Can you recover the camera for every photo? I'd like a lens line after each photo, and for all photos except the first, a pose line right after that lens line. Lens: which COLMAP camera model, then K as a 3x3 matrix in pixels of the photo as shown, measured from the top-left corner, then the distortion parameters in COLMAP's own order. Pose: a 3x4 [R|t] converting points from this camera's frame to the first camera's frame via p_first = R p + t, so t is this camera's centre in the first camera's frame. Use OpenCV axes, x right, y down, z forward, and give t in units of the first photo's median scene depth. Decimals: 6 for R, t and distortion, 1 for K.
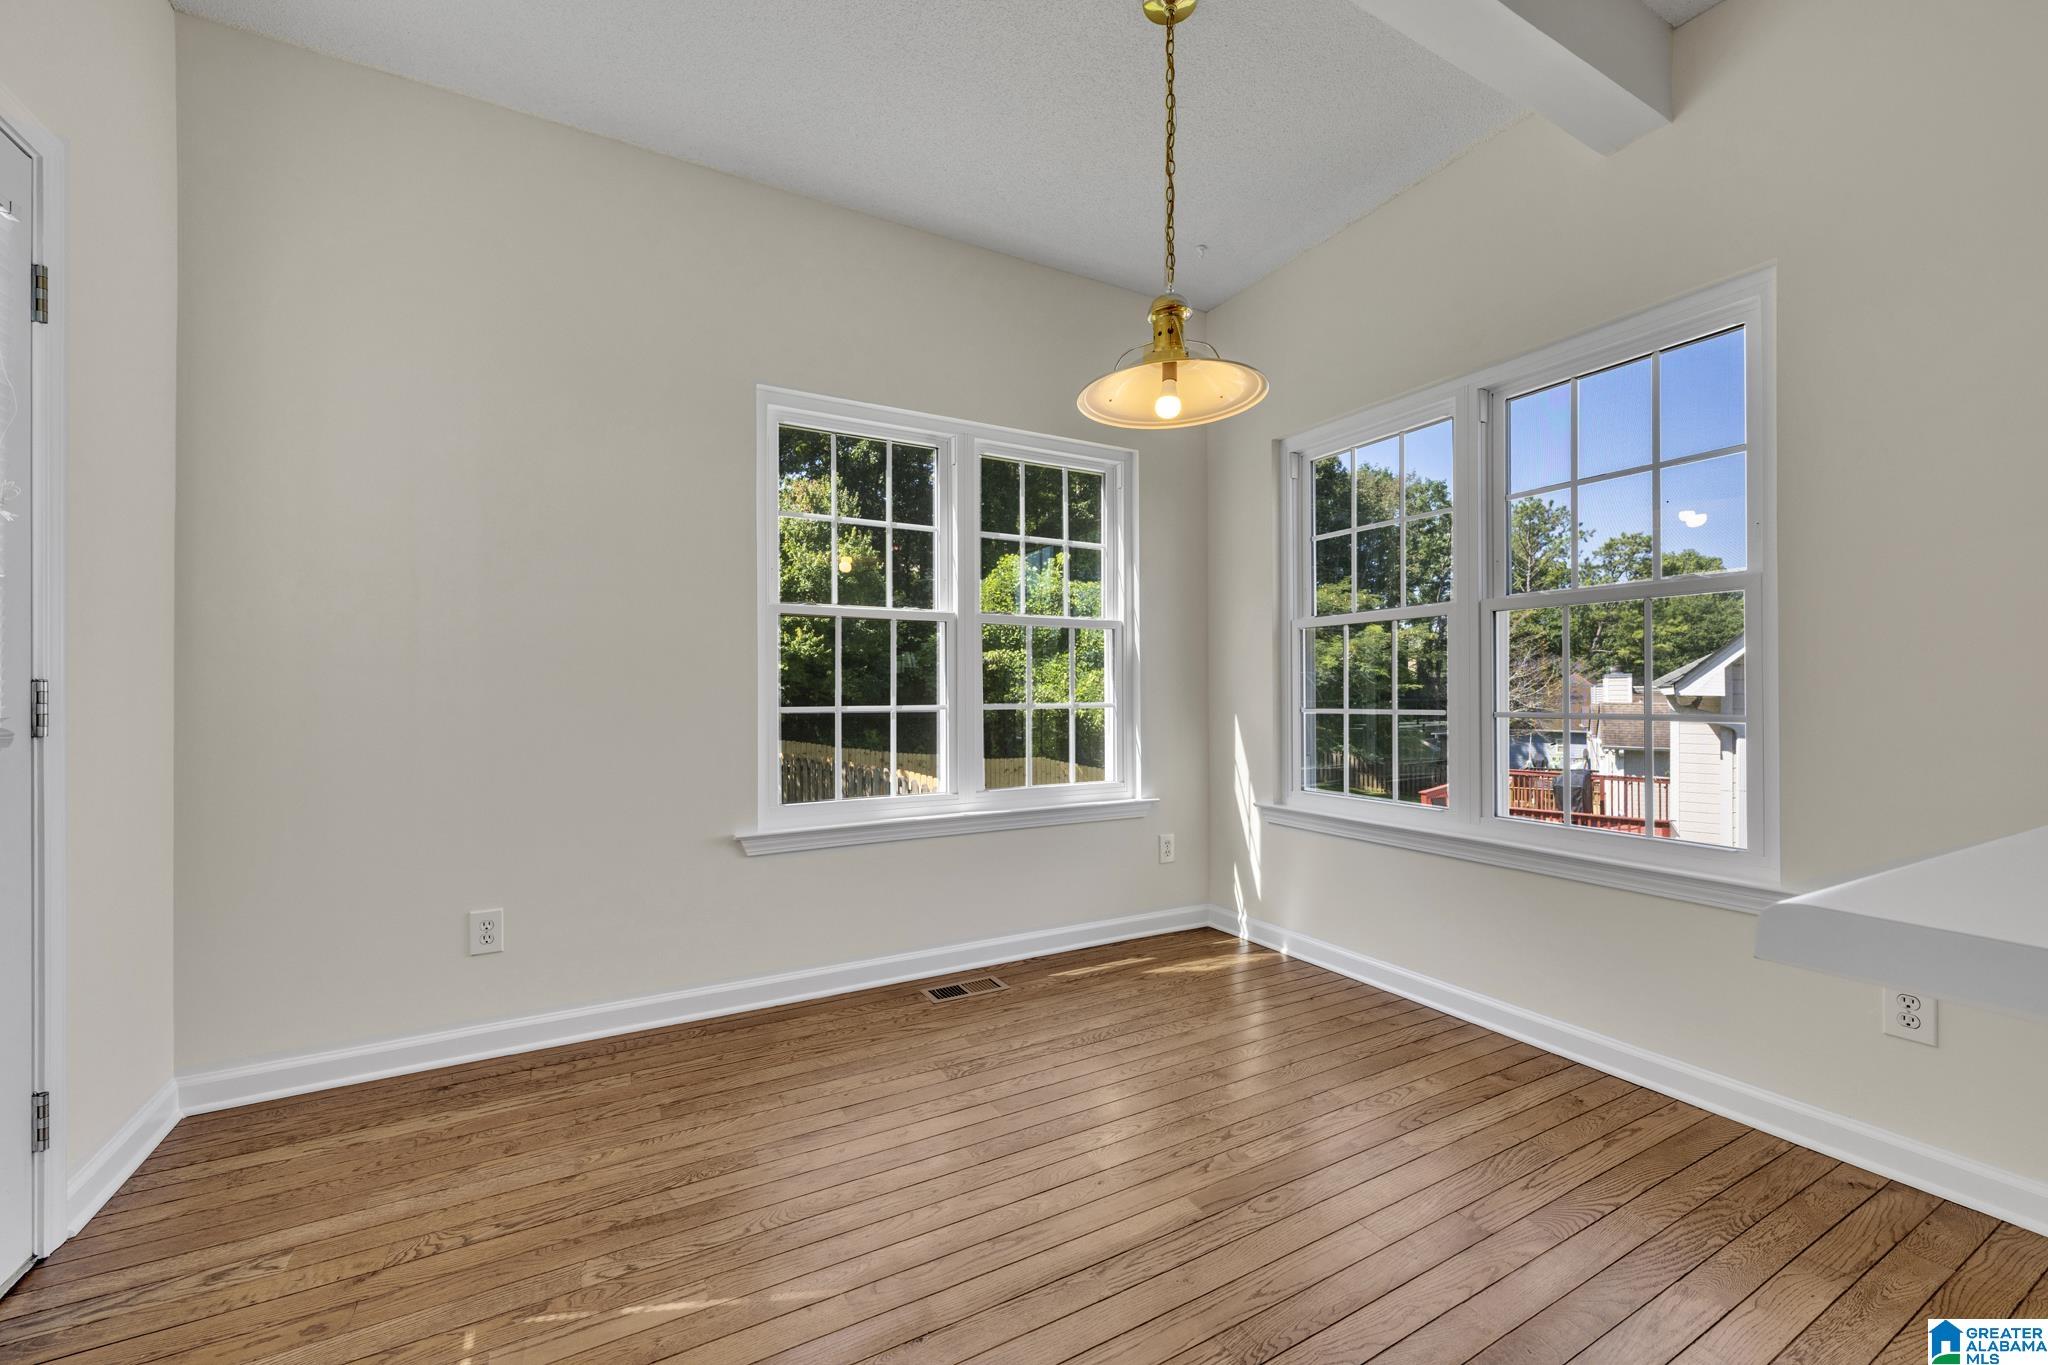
lens RADIAL K [[808.0, 0, 1019.6], [0, 808.0, 689.3], [0, 0, 1]] dist [0.000147, 0.000028]
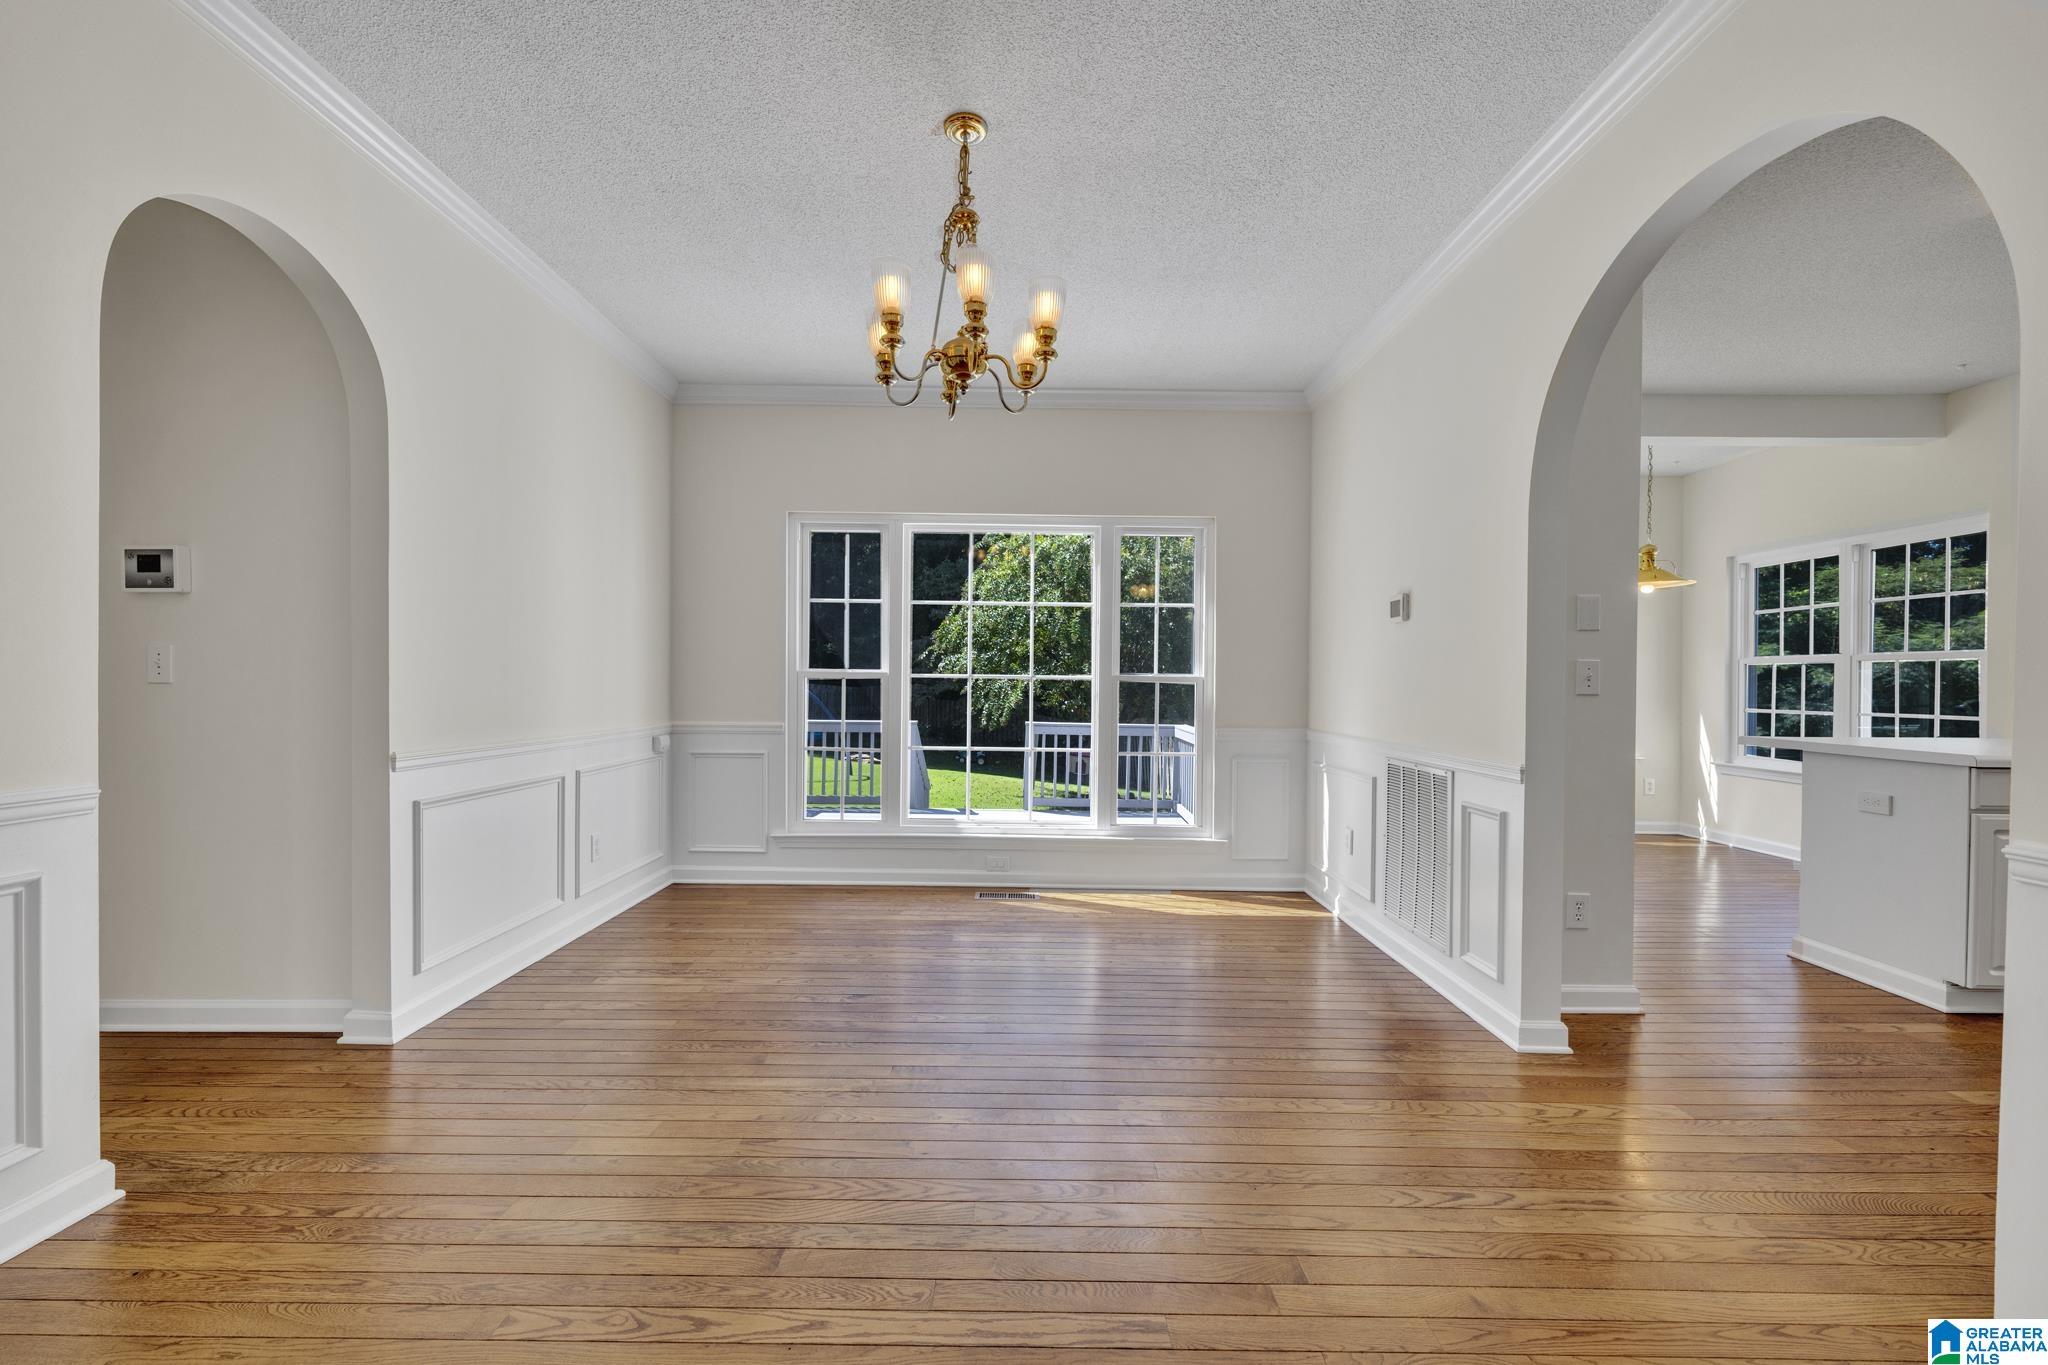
lens RADIAL K [[805.7, 0, 1023.0], [0, 805.7, 689.8], [0, 0, 1]] dist [0.000277, -0.000087]
pose [[0.877597, 0.010358, -0.479287, -0.251174], [-0.005109, 0.999912, 0.012255, -0.041988], [0.479372, -0.008306, 0.877572, -1.690097]]
